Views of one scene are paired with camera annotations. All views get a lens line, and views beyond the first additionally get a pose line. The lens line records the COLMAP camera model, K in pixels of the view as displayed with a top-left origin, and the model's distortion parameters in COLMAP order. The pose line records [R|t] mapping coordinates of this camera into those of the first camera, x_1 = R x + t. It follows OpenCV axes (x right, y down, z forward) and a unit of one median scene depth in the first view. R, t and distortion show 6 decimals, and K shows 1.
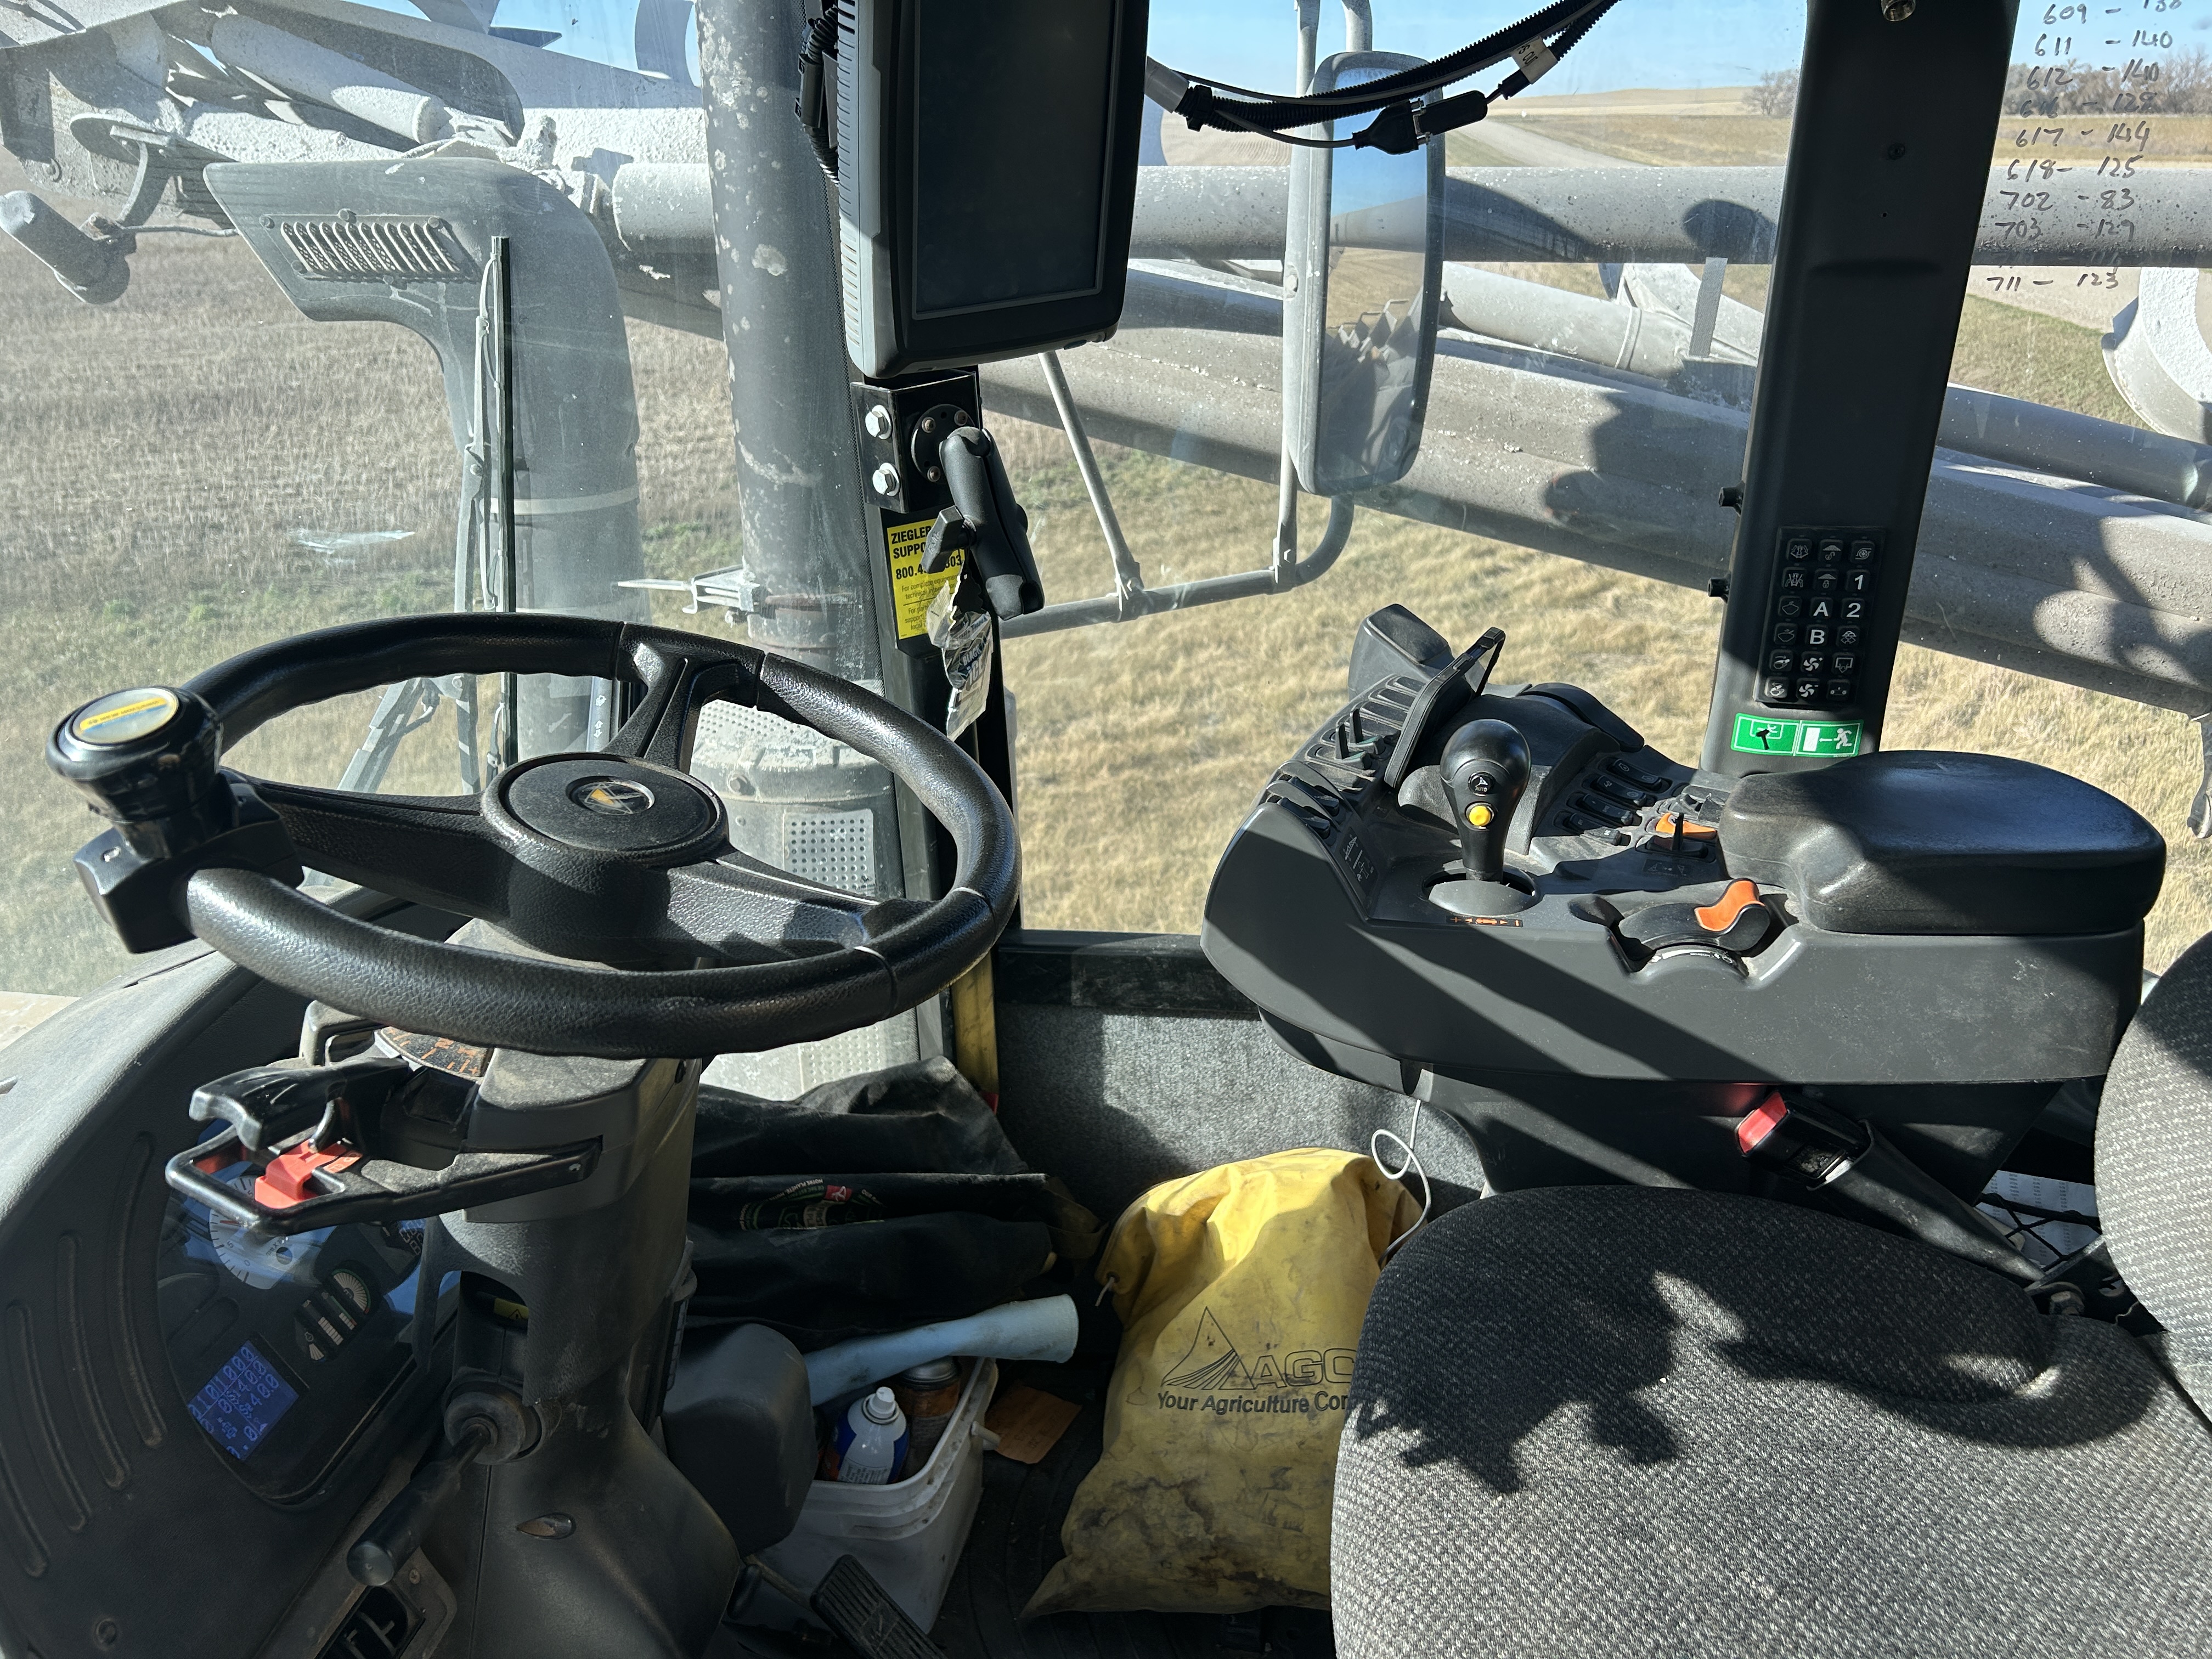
lens RADIAL K [[1686.2, 0, 1106.0], [0, 1686.2, 829.5], [0, 0, 1]] dist [0.089516, -0.110447]
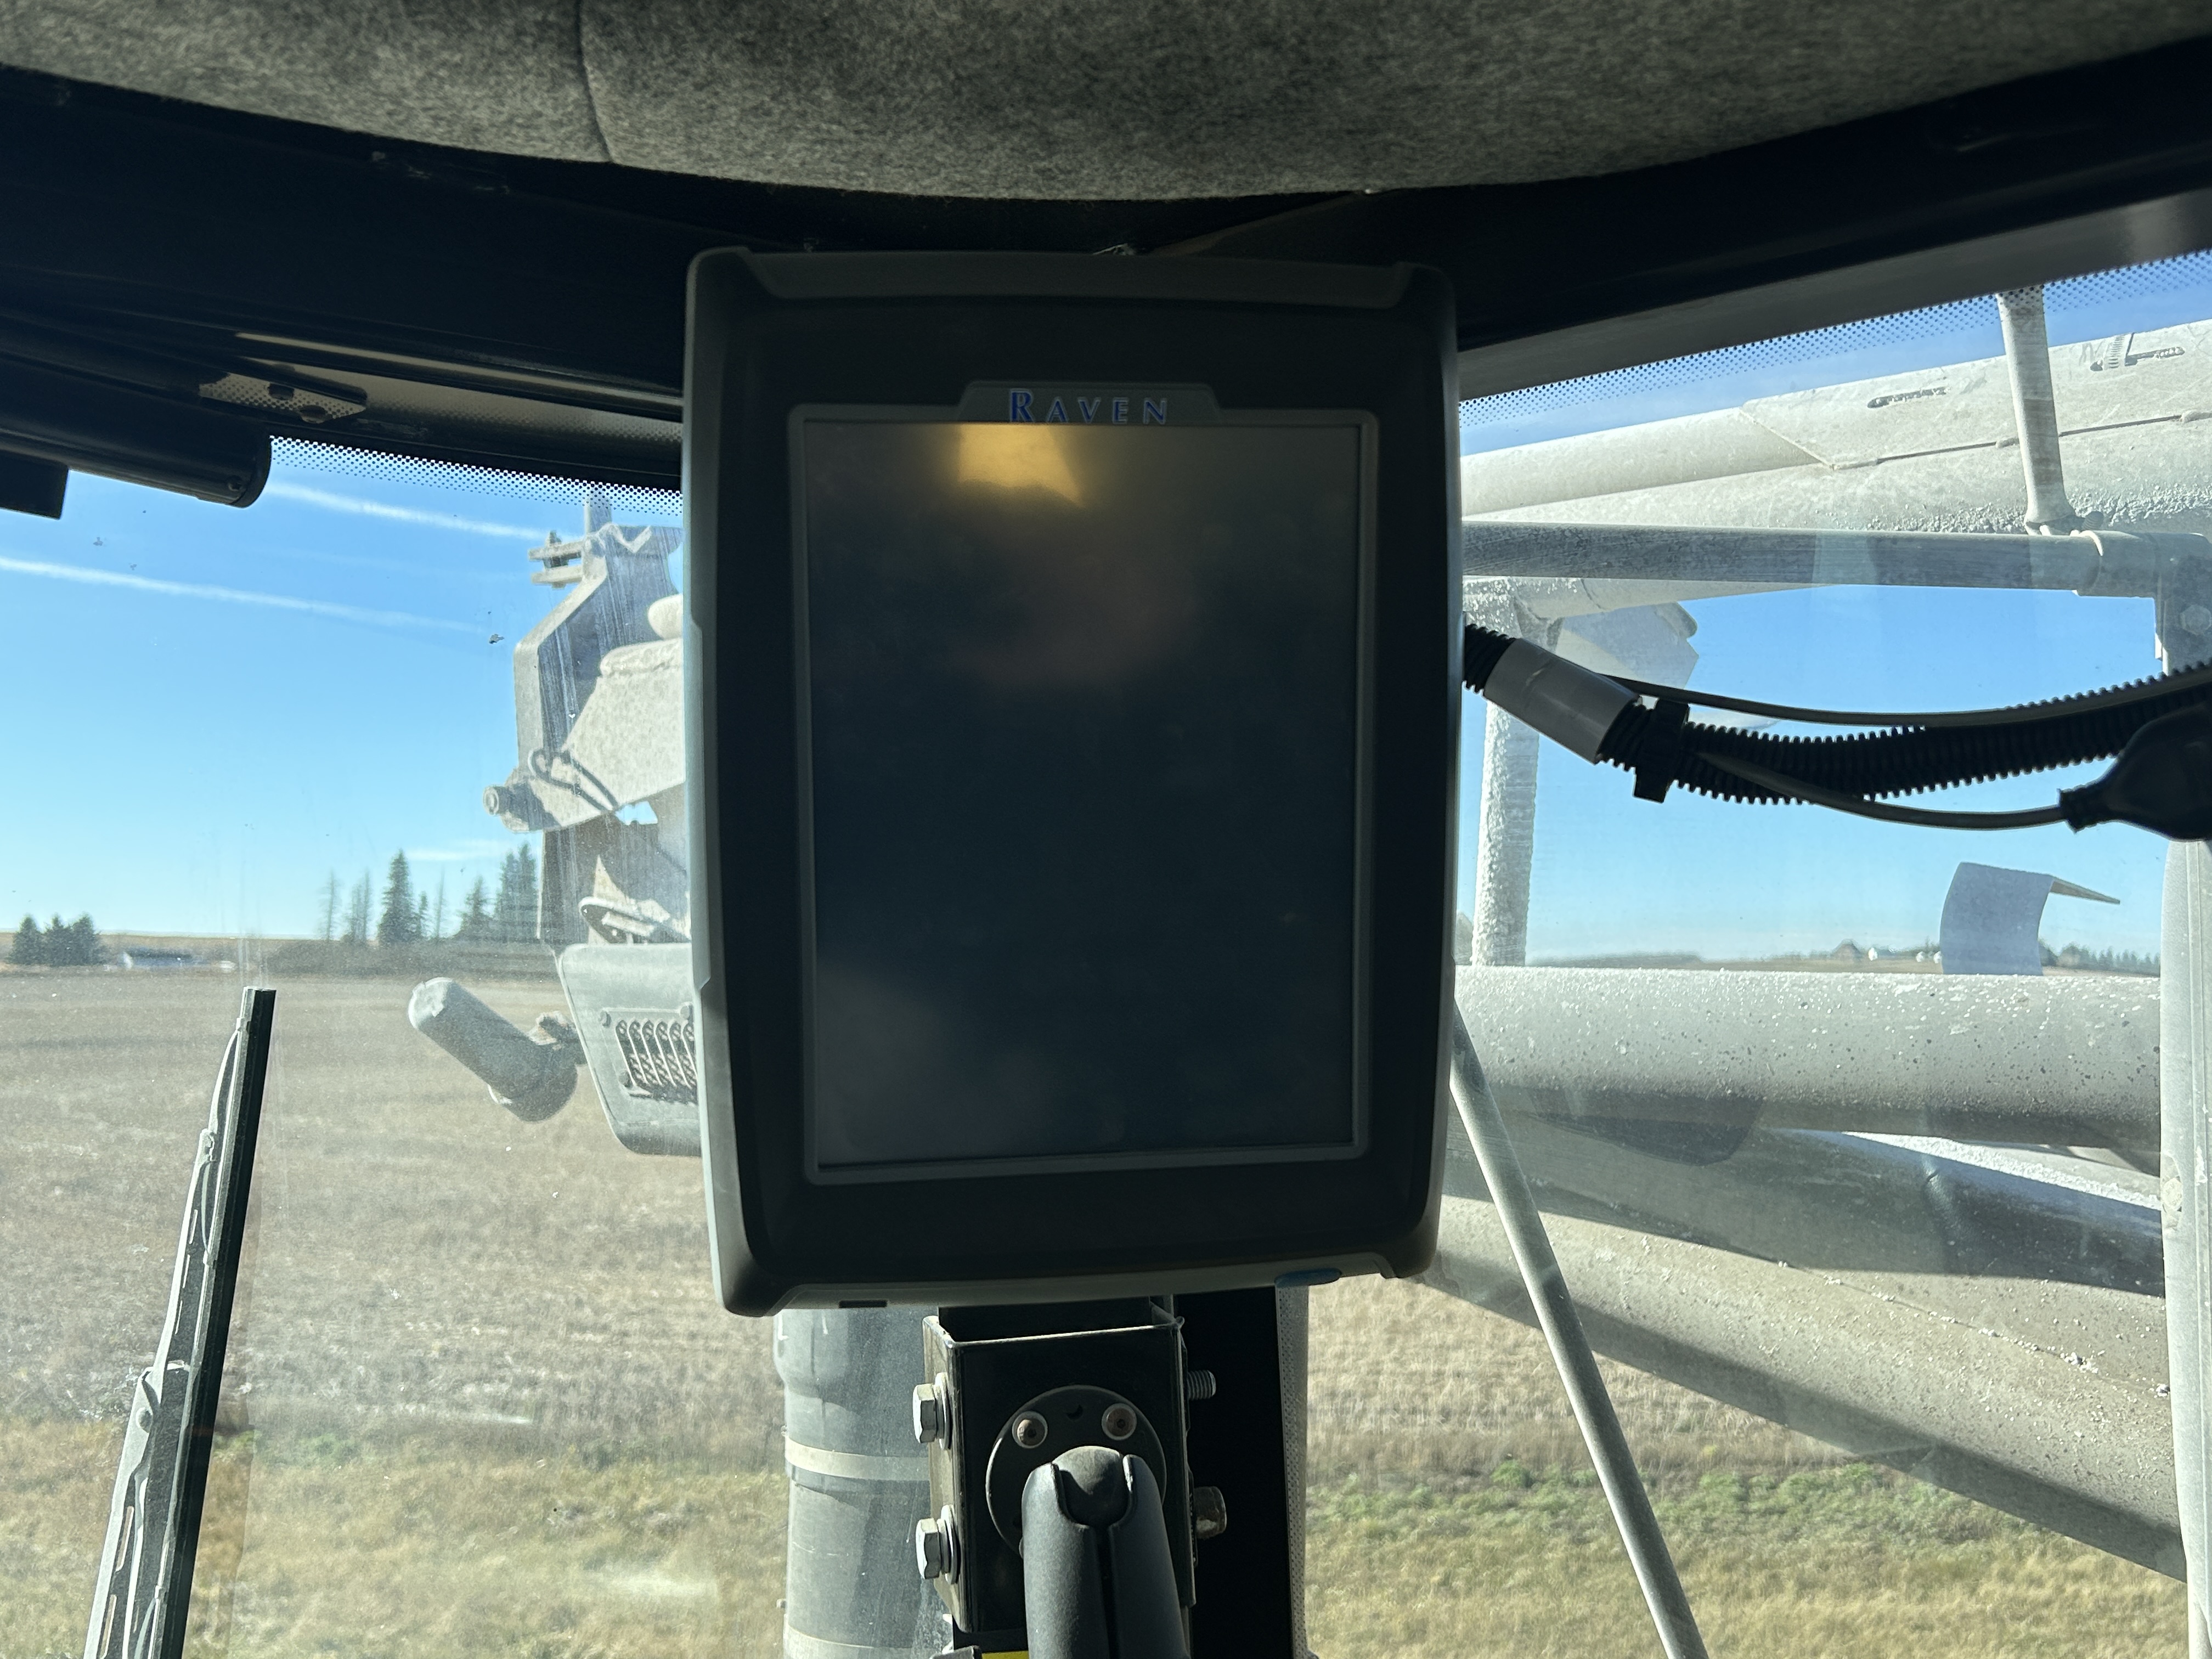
lens RADIAL K [[2071.9, 0, 1106.0], [0, 2071.9, 829.5], [0, 0, 1]] dist [-0.002973, -0.003015]
pose [[0.867668, -0.014091, -0.496944, 0.111833], [-0.214315, 0.891343, -0.399470, -0.107213], [0.448577, 0.453110, 0.770370, 0.339846]]
